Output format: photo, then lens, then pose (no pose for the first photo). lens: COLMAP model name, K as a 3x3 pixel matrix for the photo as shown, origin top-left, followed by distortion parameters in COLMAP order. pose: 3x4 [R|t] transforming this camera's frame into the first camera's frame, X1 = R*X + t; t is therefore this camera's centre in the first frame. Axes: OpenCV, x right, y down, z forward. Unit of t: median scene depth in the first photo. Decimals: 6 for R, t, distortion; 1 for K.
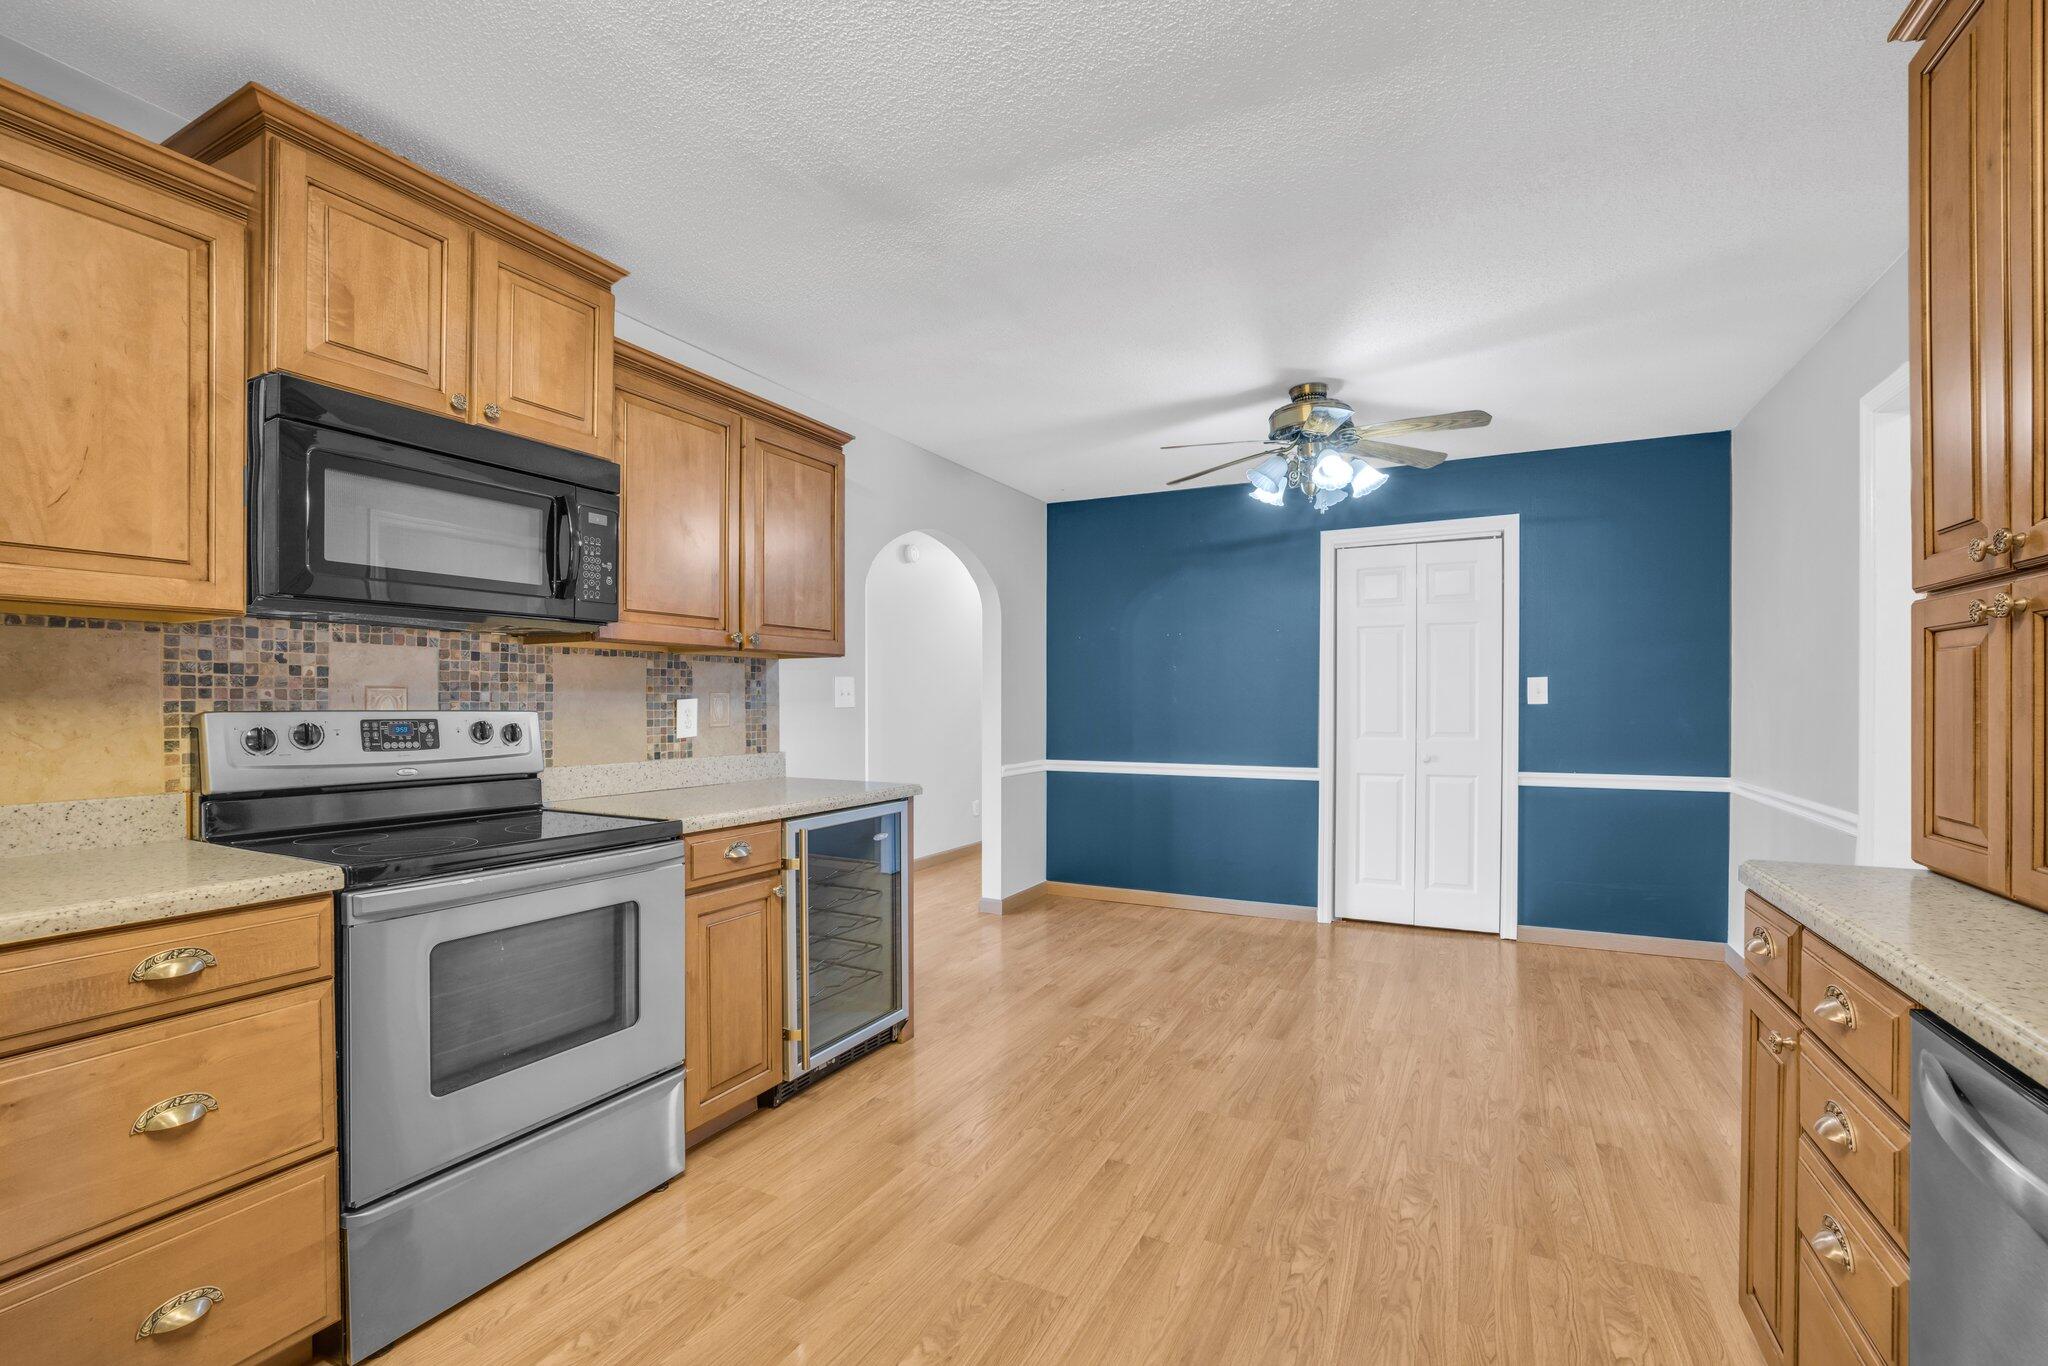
lens RADIAL K [[880.2, 0, 1029.8], [0, 880.2, 701.9], [0, 0, 1]] dist [-0.040358, 0.010587]
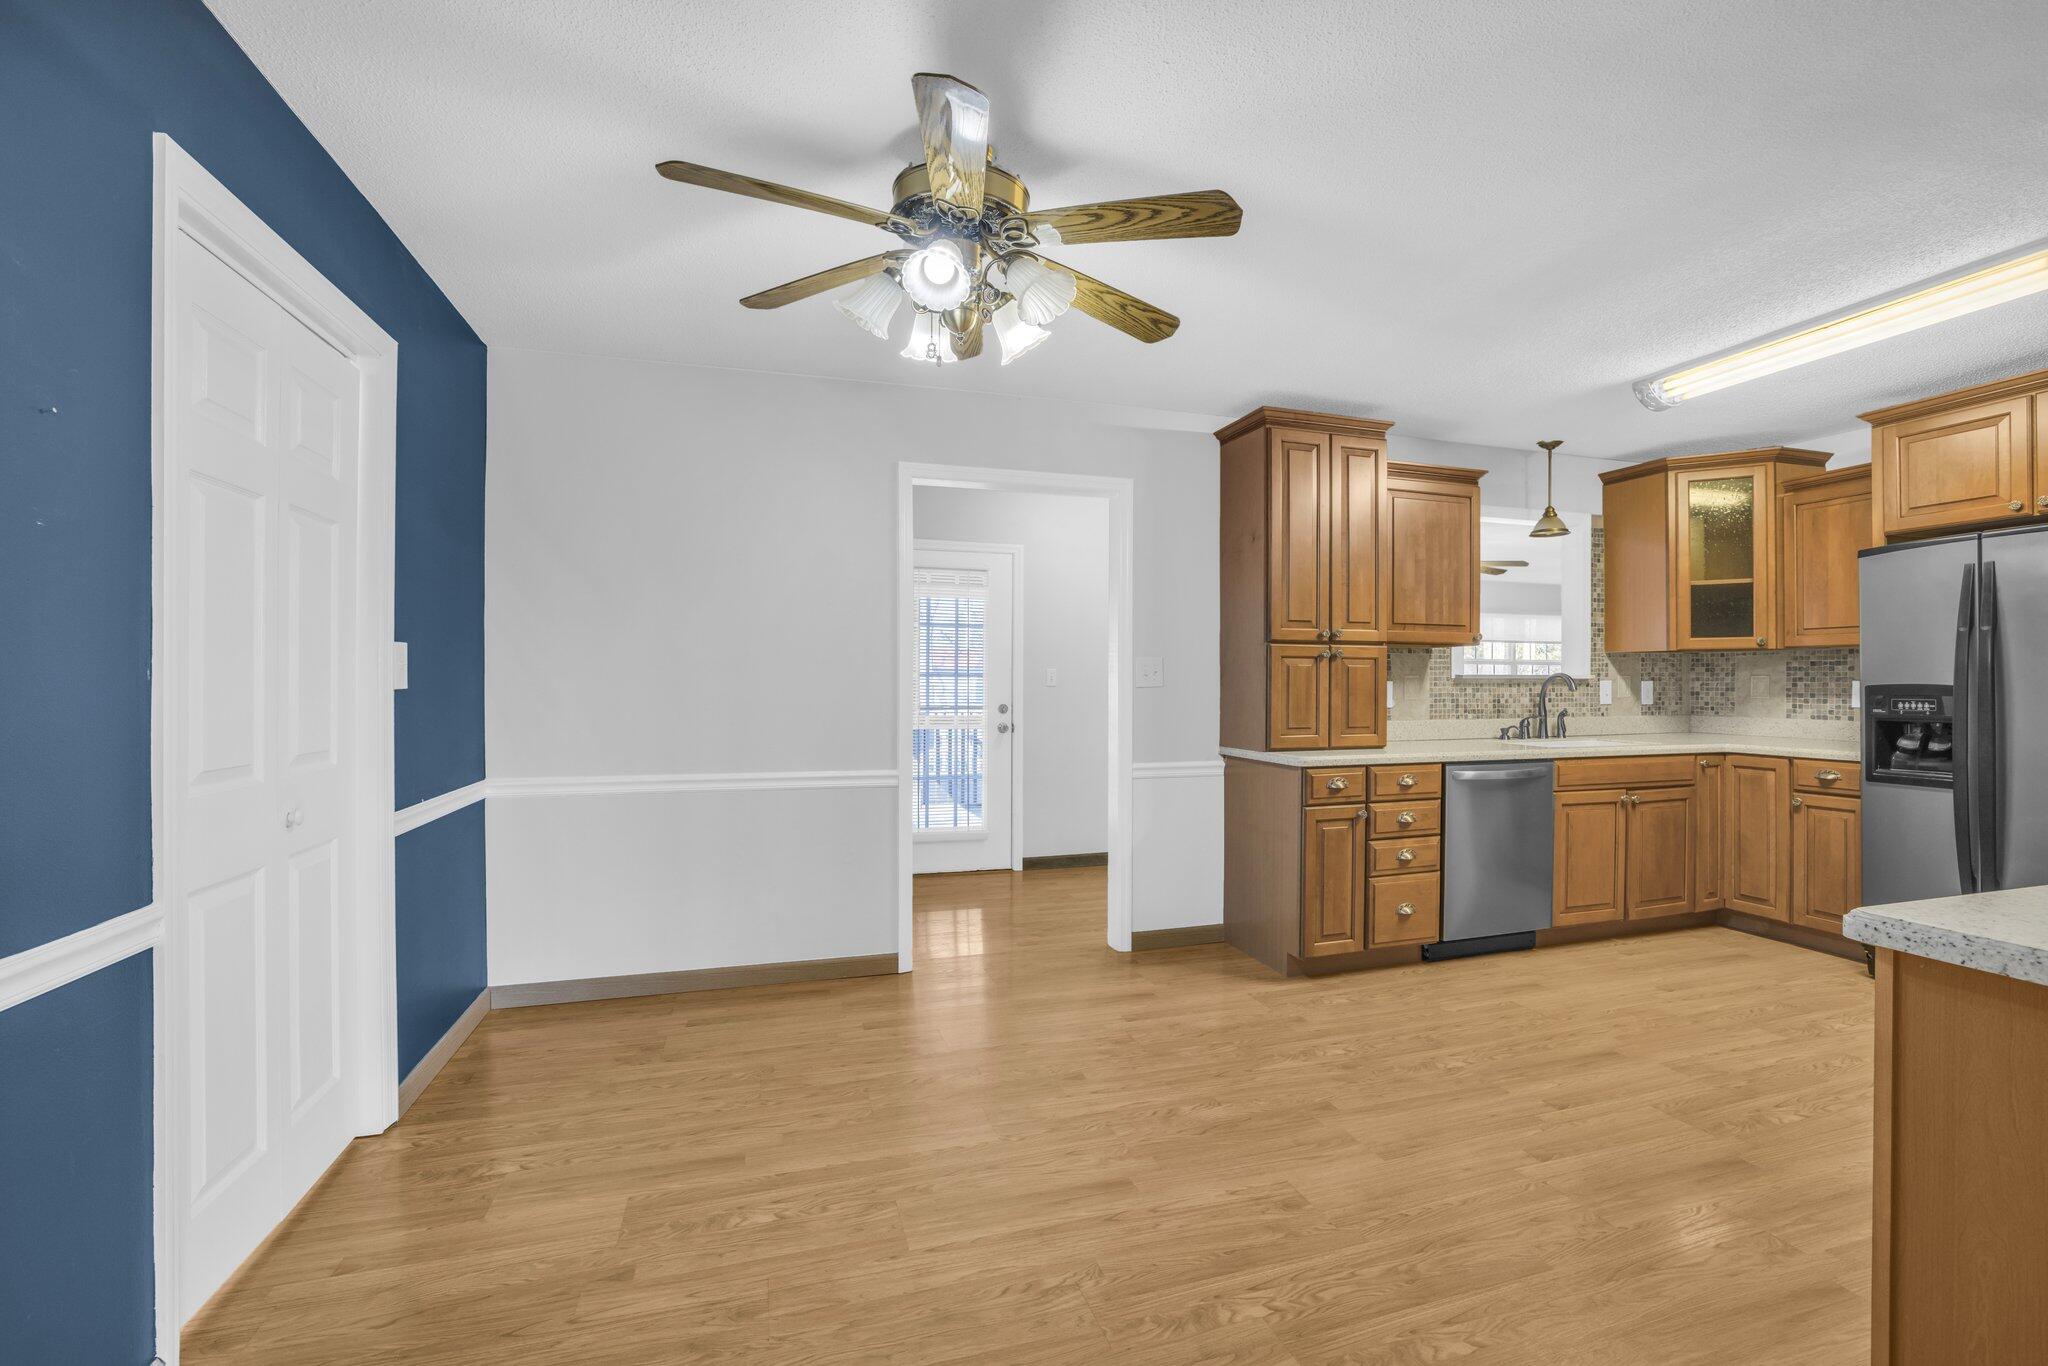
lens RADIAL K [[880.2, 0, 1026.7], [0, 880.2, 687.1], [0, 0, 1]] dist [-0.040358, 0.010587]
pose [[-0.693810, -0.005656, 0.720136, -0.146832], [-0.002384, 0.999982, 0.005556, -0.003559], [-0.720154, 0.002138, -0.693811, 1.542835]]
